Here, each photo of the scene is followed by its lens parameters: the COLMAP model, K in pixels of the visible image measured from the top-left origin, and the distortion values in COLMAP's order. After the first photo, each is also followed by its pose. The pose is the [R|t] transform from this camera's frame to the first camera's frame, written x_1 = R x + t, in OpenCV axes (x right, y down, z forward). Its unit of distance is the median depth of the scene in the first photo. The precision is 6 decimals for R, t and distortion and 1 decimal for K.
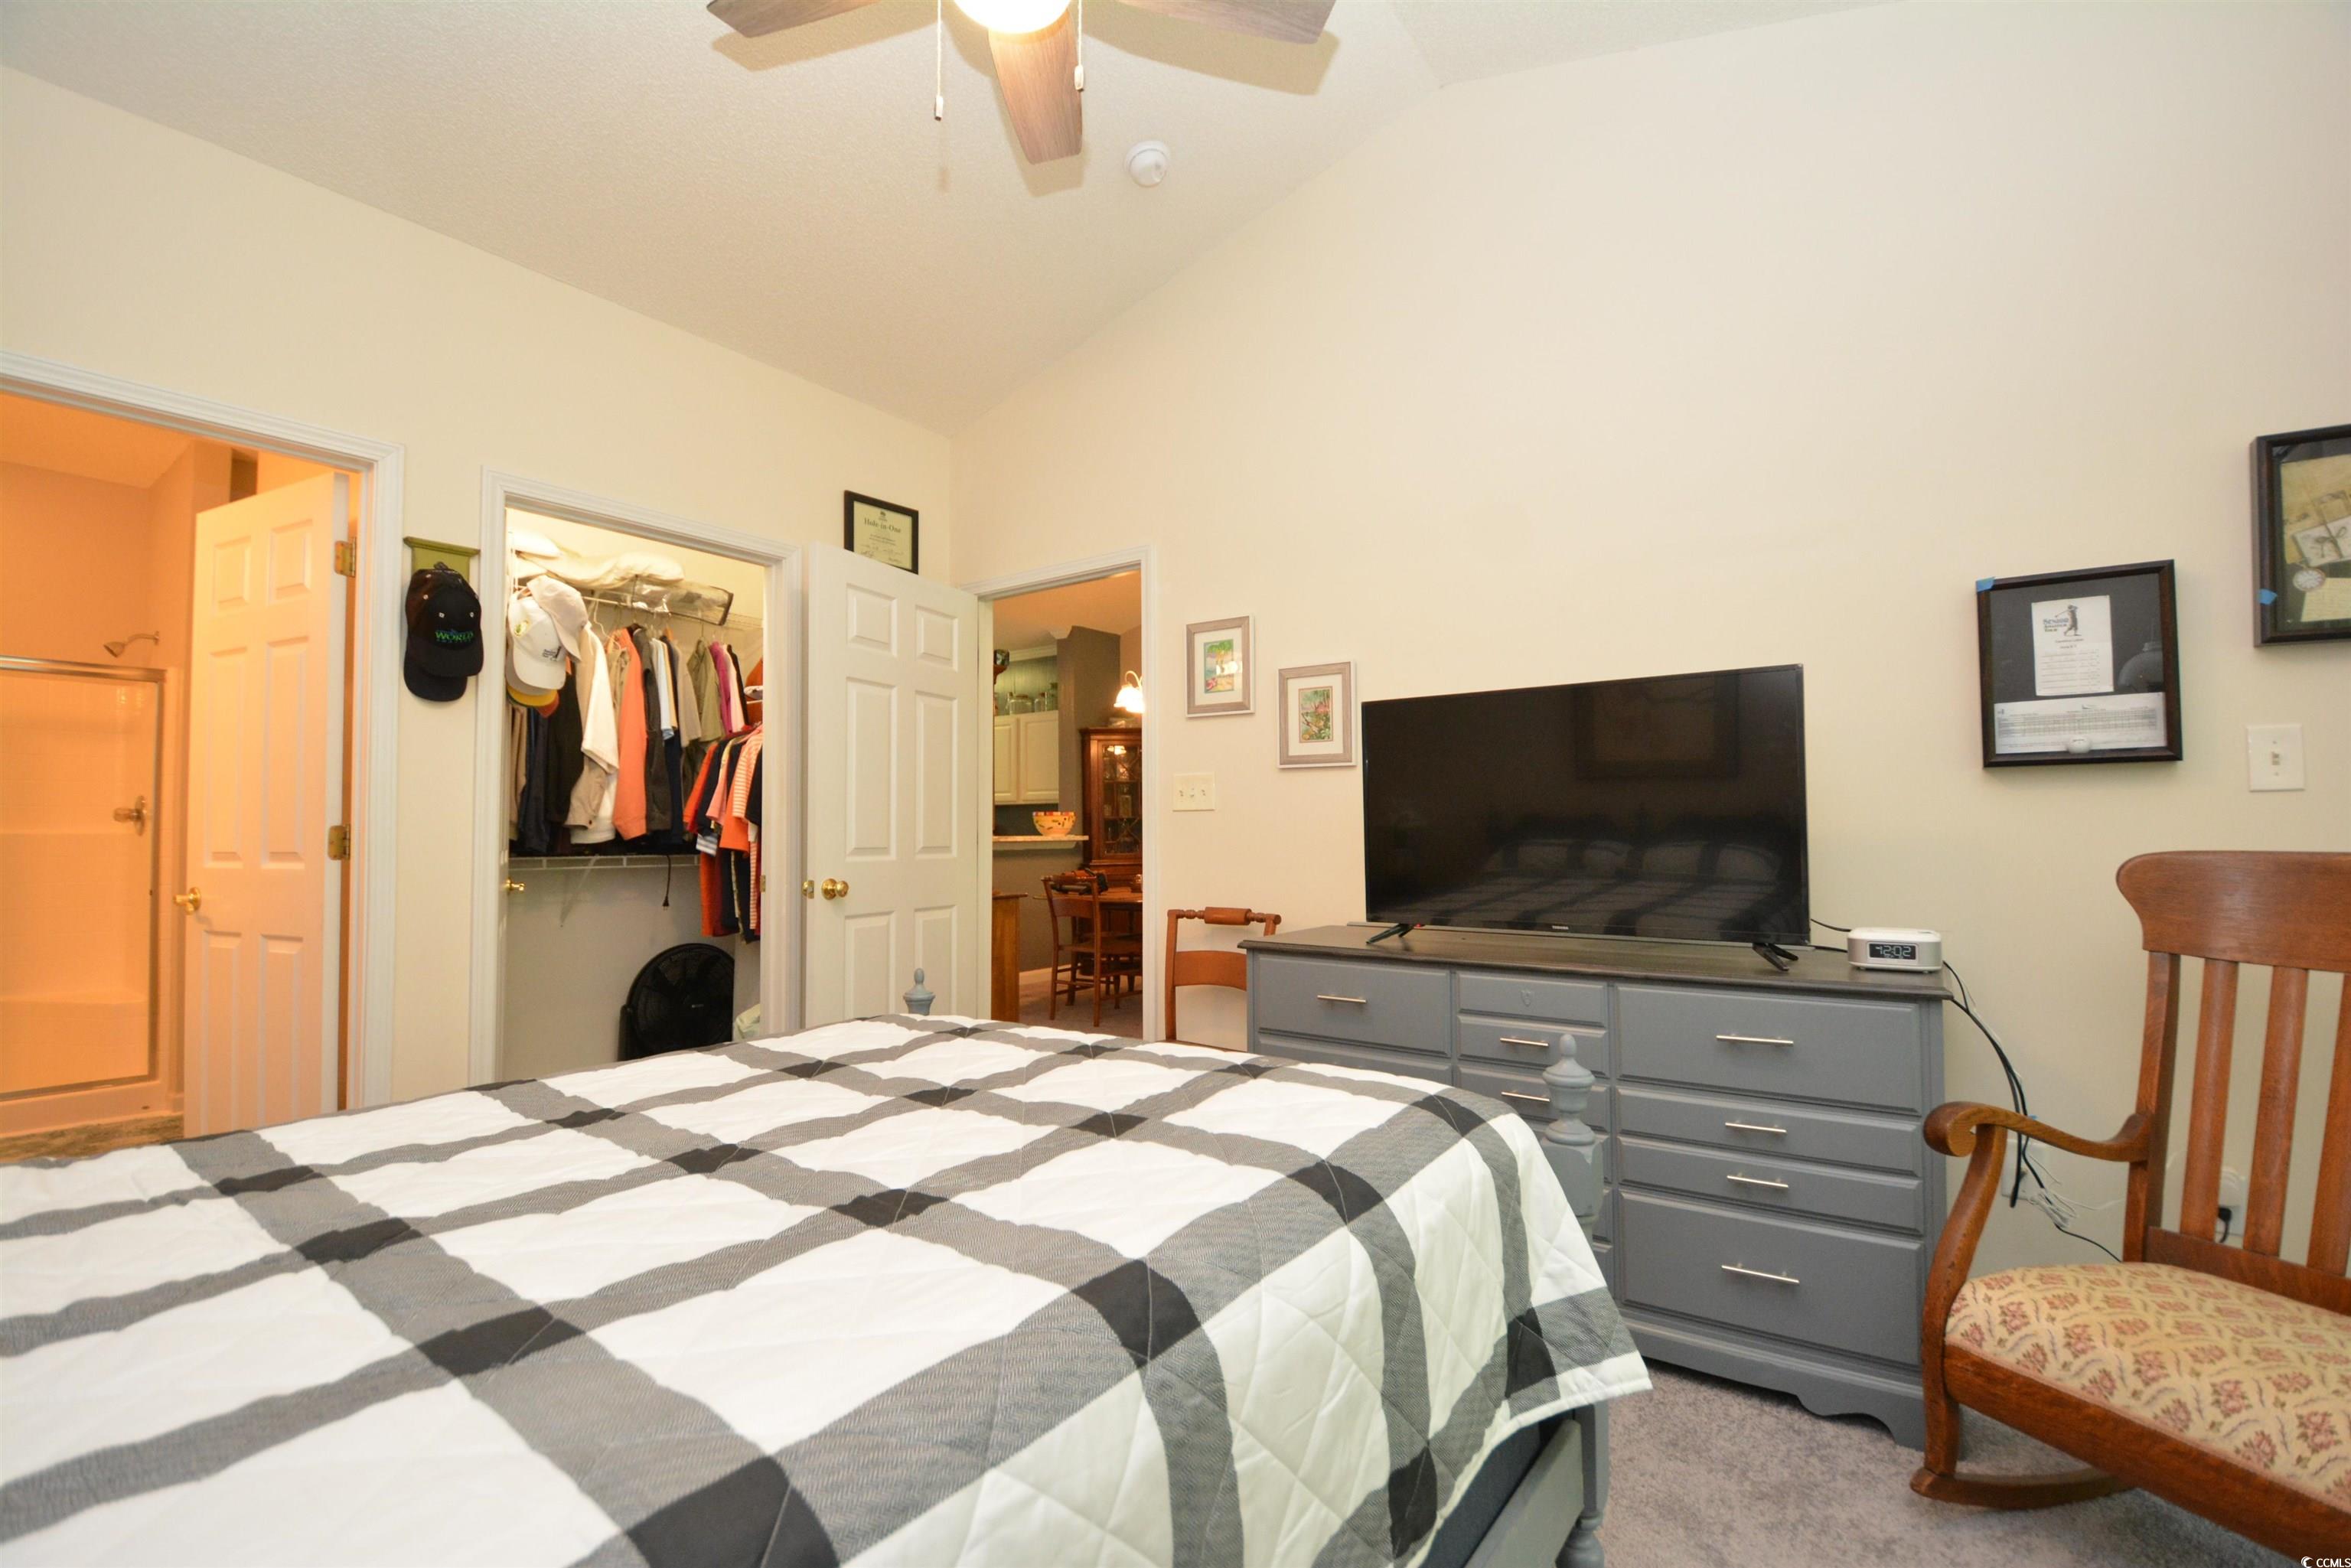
lens RADIAL K [[1025.1, 0, 1167.8], [0, 1025.1, 791.2], [0, 0, 1]] dist [0.002337, -0.013296]
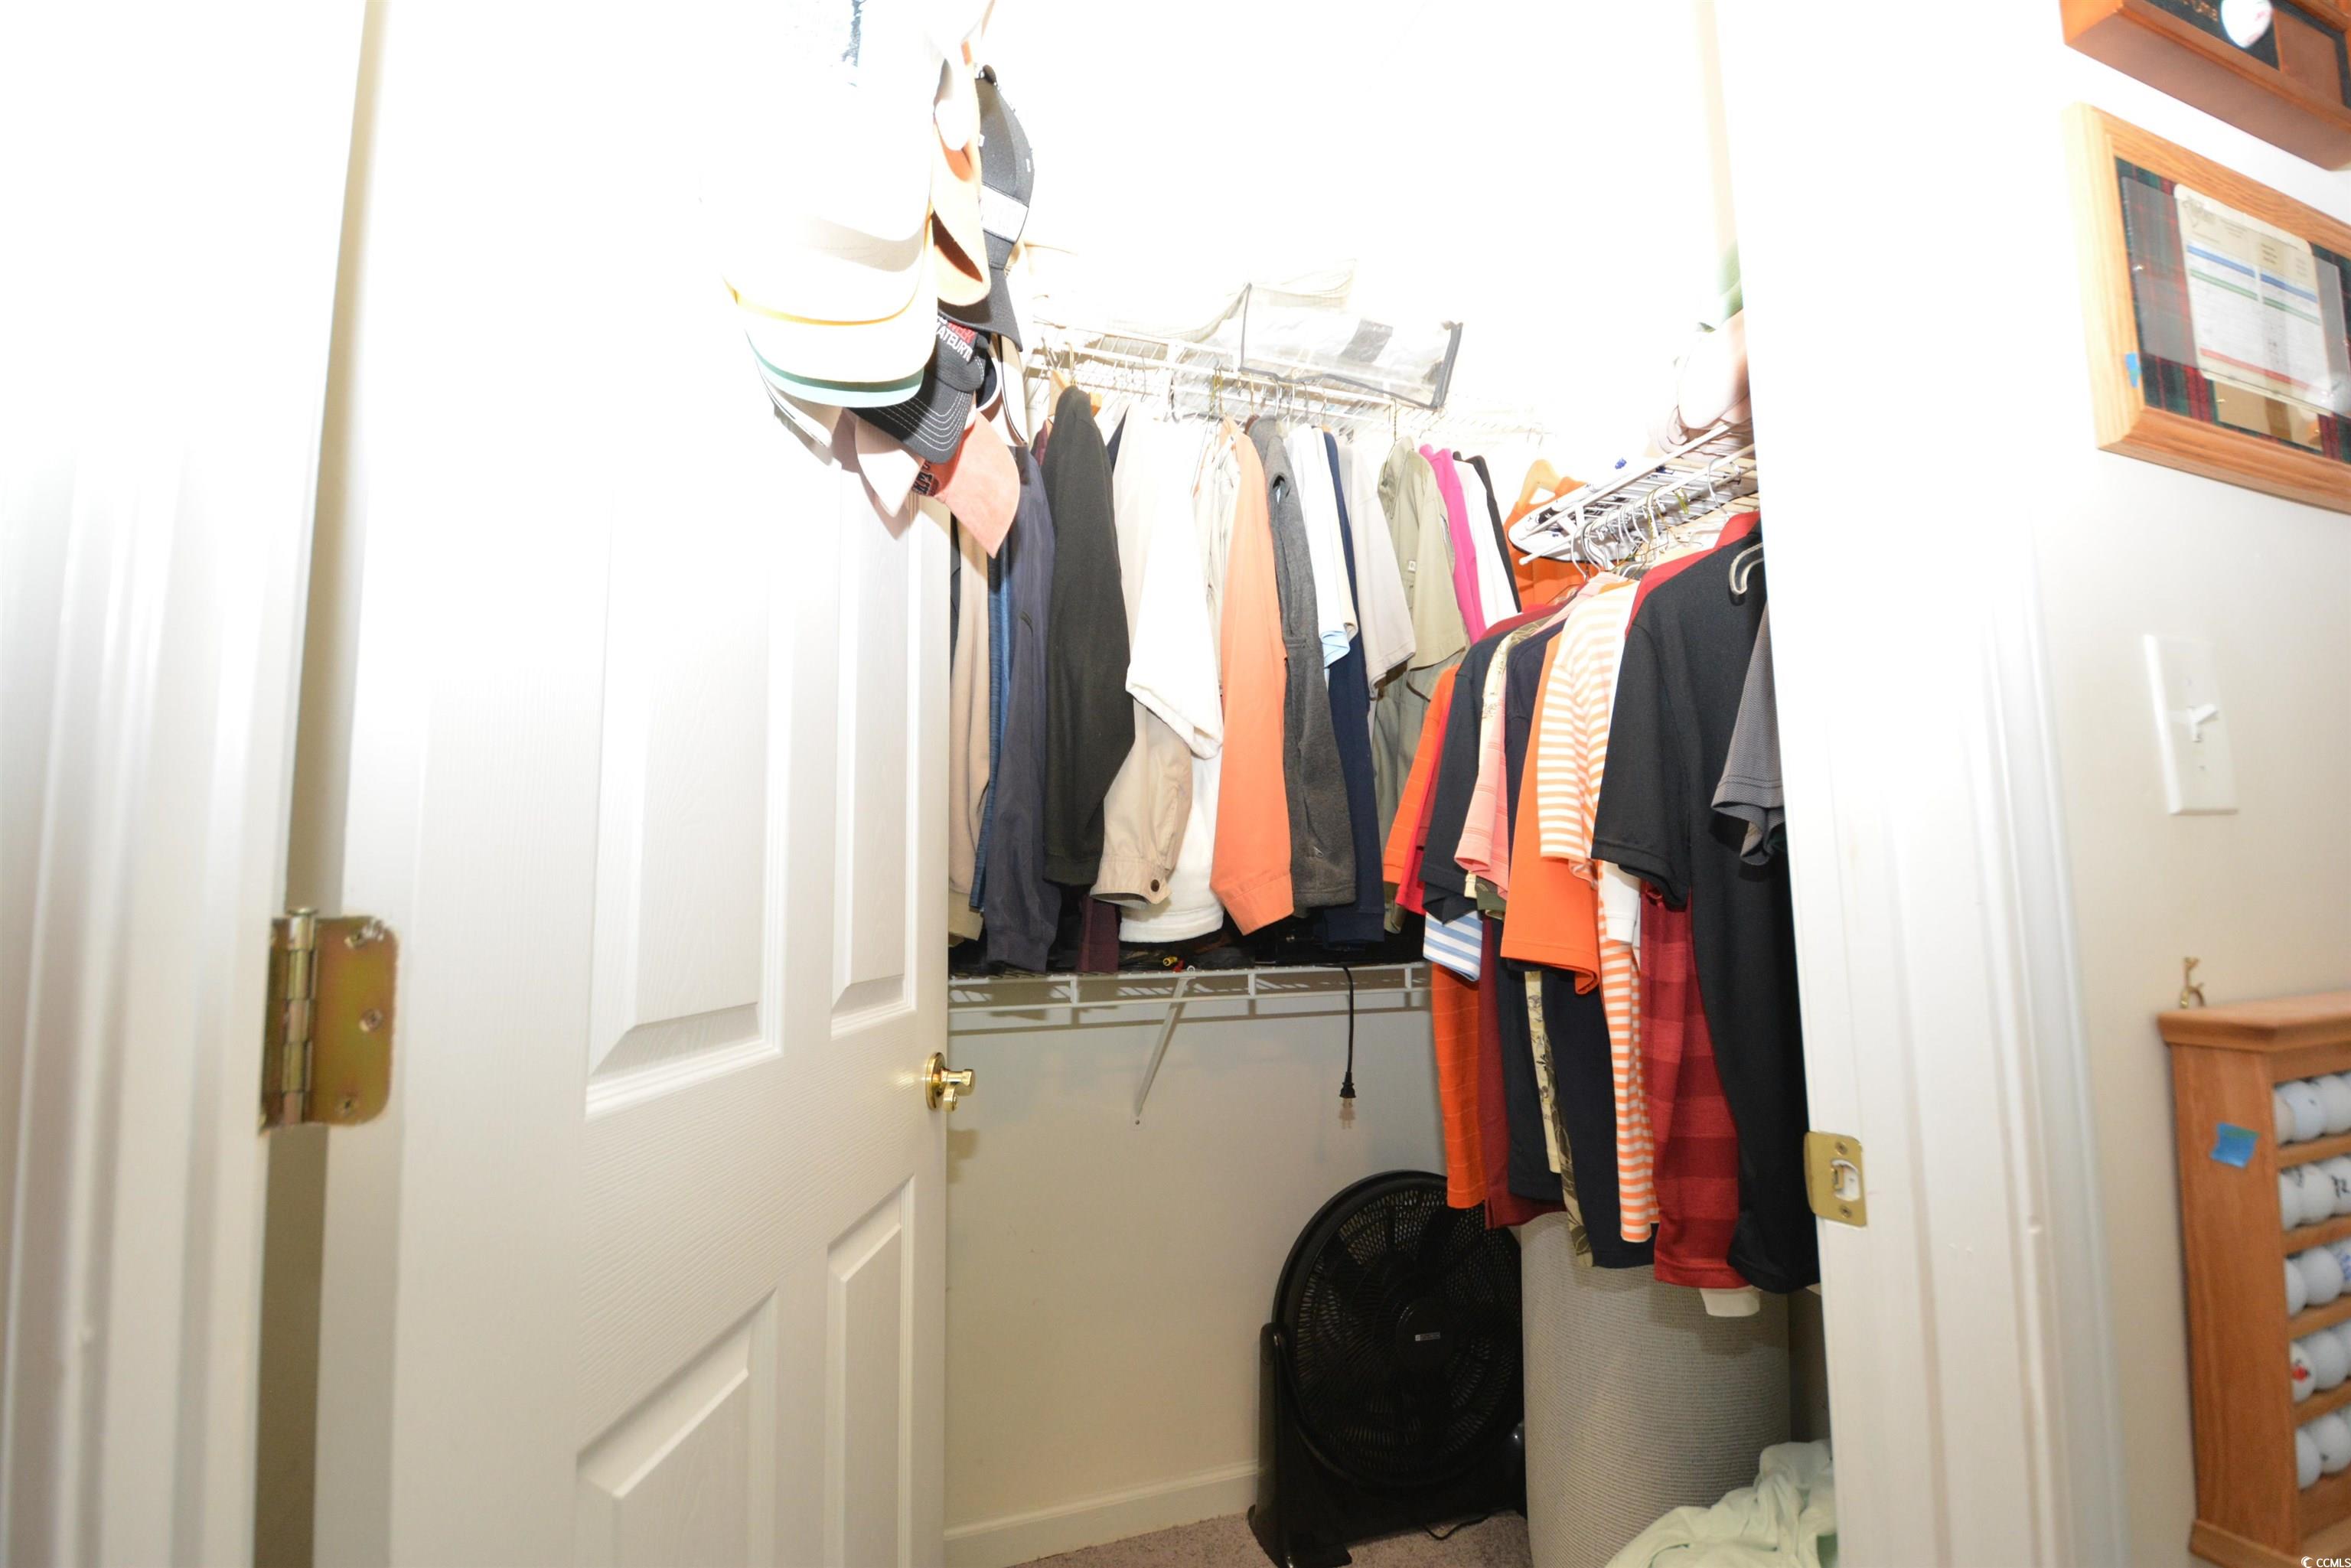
lens RADIAL K [[1025.1, 0, 1185.8], [0, 1025.1, 799.8], [0, 0, 1]] dist [0.002337, -0.013296]
pose [[0.831023, -0.070704, -0.551726, -0.333233], [0.035570, 0.996613, -0.074140, 0.026094], [0.555100, 0.041987, 0.830723, 0.666868]]
